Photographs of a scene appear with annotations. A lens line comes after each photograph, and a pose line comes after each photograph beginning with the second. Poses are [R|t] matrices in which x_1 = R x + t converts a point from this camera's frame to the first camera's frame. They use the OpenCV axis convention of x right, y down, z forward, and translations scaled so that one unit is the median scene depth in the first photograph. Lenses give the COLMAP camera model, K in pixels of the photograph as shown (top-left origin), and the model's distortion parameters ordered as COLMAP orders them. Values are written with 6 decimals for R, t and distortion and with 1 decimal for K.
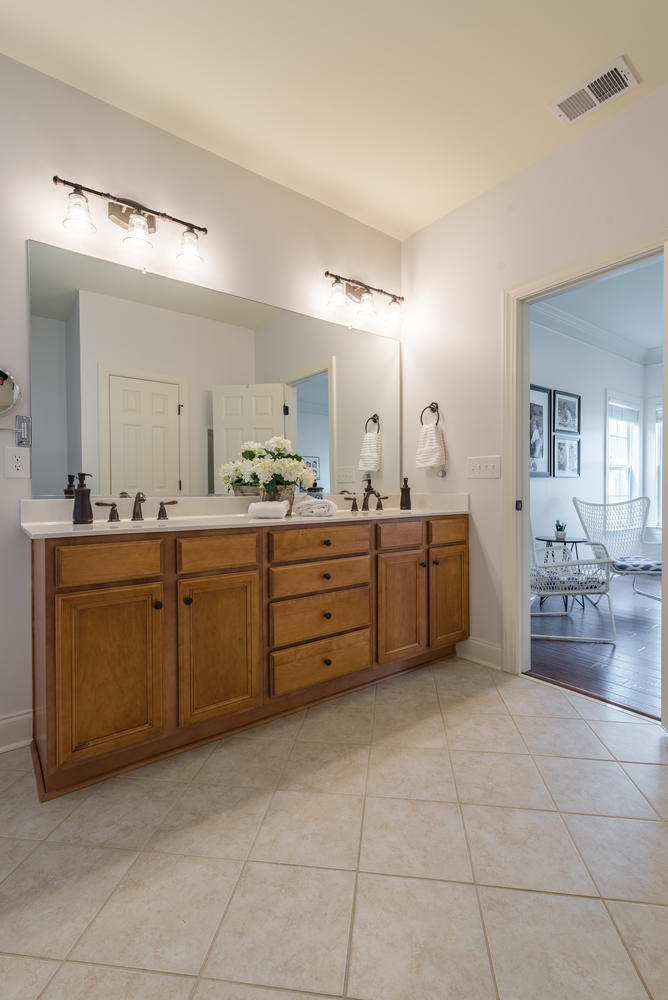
lens RADIAL K [[461.6, 0, 334.0], [0, 461.6, 500.0], [0, 0, 1]] dist [0.000070, -0.000300]
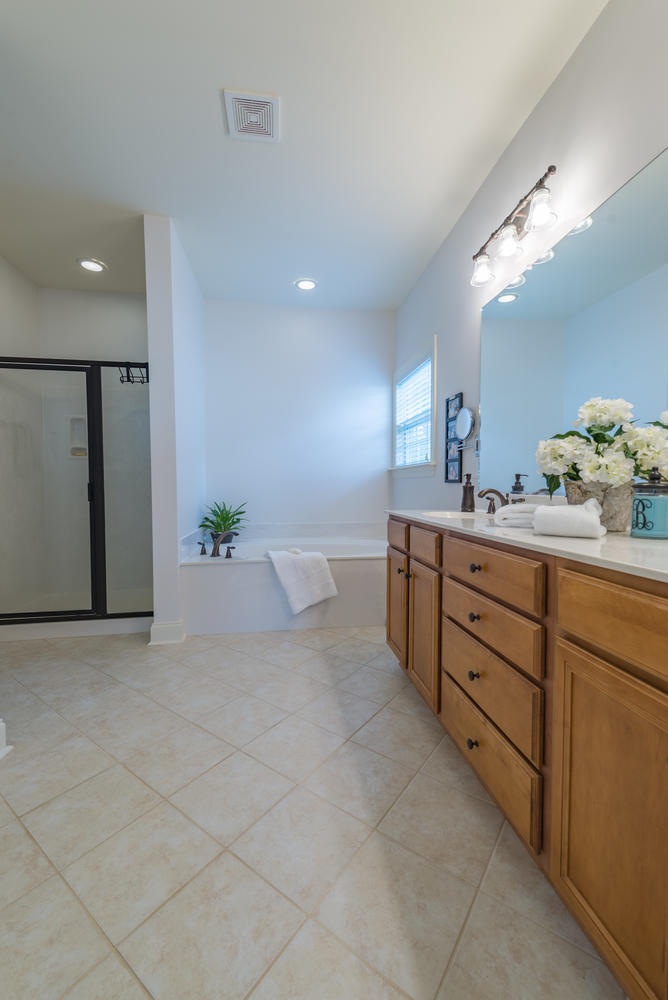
lens RADIAL K [[393.6, 0, 334.0], [0, 393.6, 500.0], [0, 0, 1]] dist [0.003239, 0.000514]
pose [[-0.471707, 0.037942, -0.880938, 0.696681], [-0.016607, 0.998514, 0.051898, -0.038489], [0.881599, 0.039111, -0.470376, 1.297812]]
